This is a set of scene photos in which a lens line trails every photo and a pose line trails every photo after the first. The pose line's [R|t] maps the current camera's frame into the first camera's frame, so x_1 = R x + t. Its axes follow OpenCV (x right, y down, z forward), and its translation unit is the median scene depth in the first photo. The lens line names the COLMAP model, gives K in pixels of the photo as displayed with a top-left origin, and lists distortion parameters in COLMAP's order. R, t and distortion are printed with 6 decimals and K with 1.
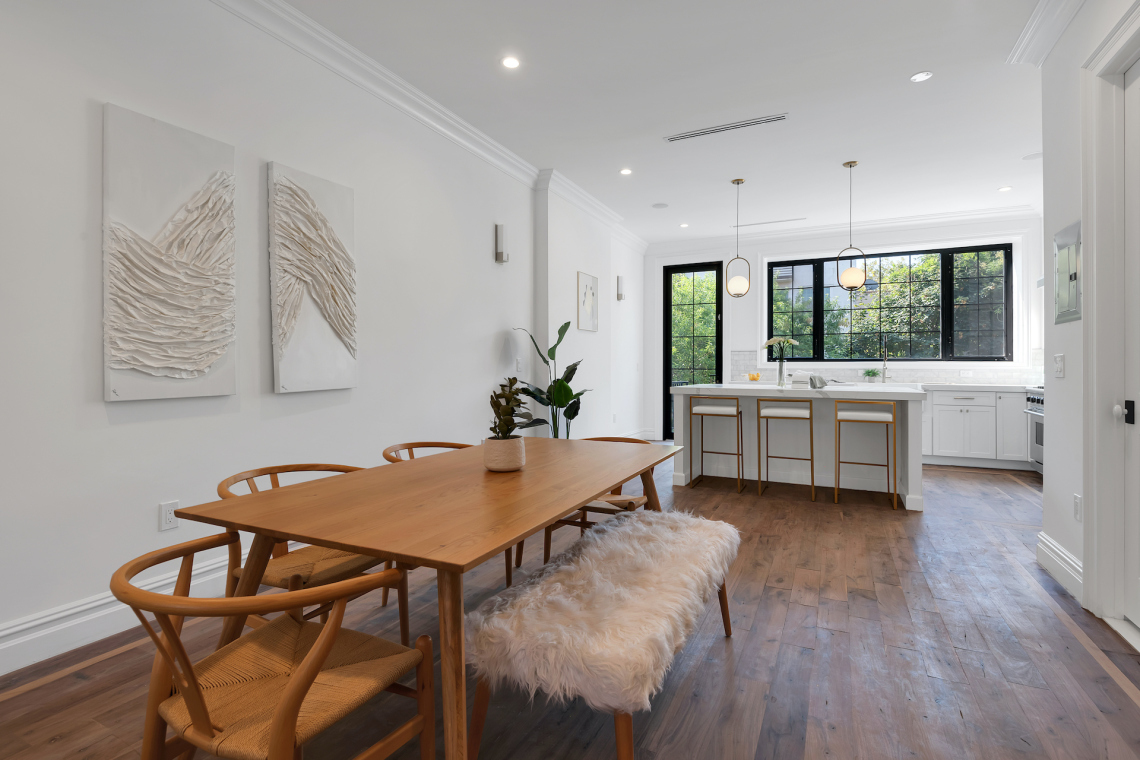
lens RADIAL K [[519.3, 0, 570.5], [0, 519.3, 357.1], [0, 0, 1]] dist [-0.038593, -0.000018]
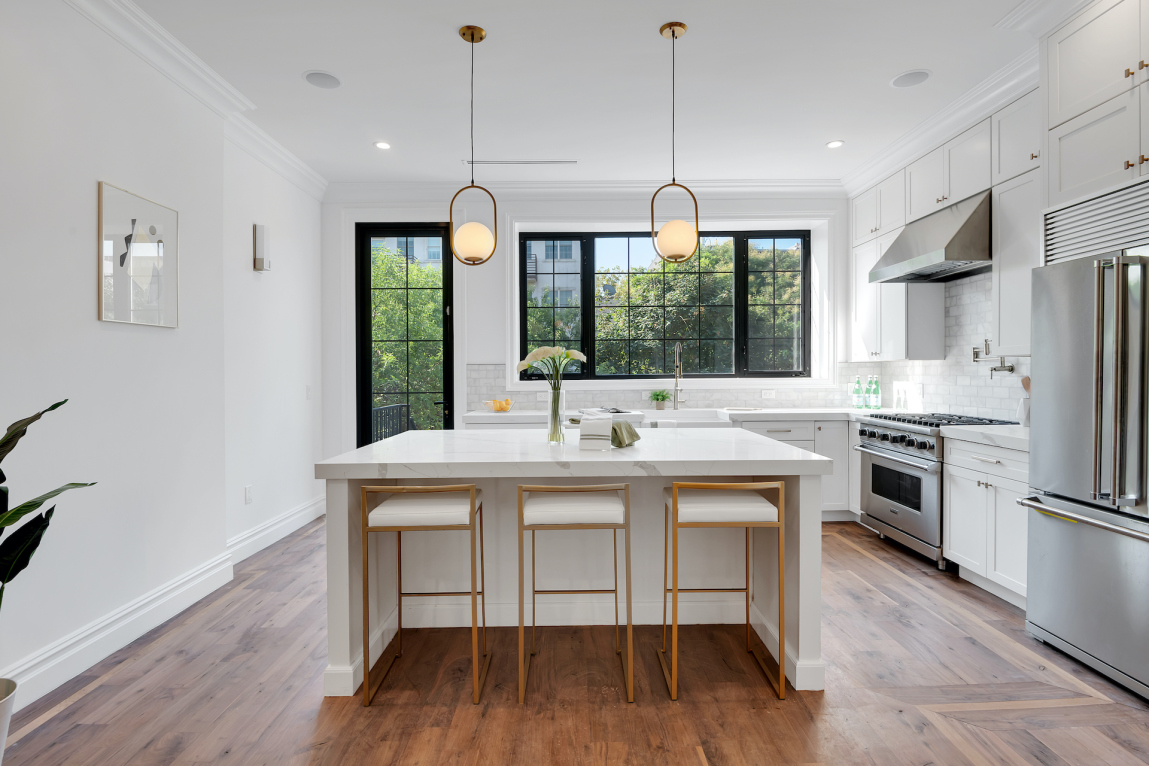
lens RADIAL K [[555.5, 0, 574.5], [0, 555.5, 383.0], [0, 0, 1]] dist [0.002678, -0.014616]
pose [[0.887259, -0.020269, 0.460825, 0.122878], [0.002365, 0.999221, 0.039396, -0.017057], [-0.461265, -0.033865, 0.886616, 0.361045]]
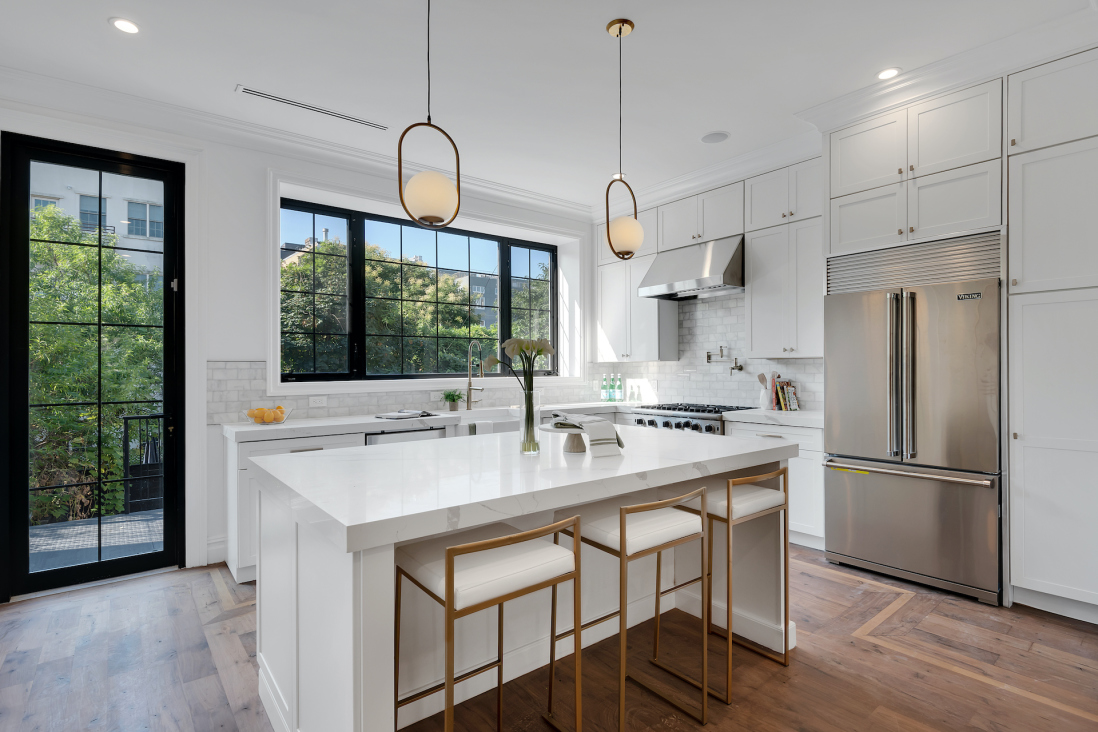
lens RADIAL K [[526.6, 0, 549.0], [0, 526.6, 366.0], [0, 0, 1]] dist [0.021616, -0.030712]
pose [[0.422238, -0.001238, 0.906484, 0.008092], [-0.006988, 0.999965, 0.004621, -0.012624], [-0.906458, -0.008286, 0.422215, 0.575904]]
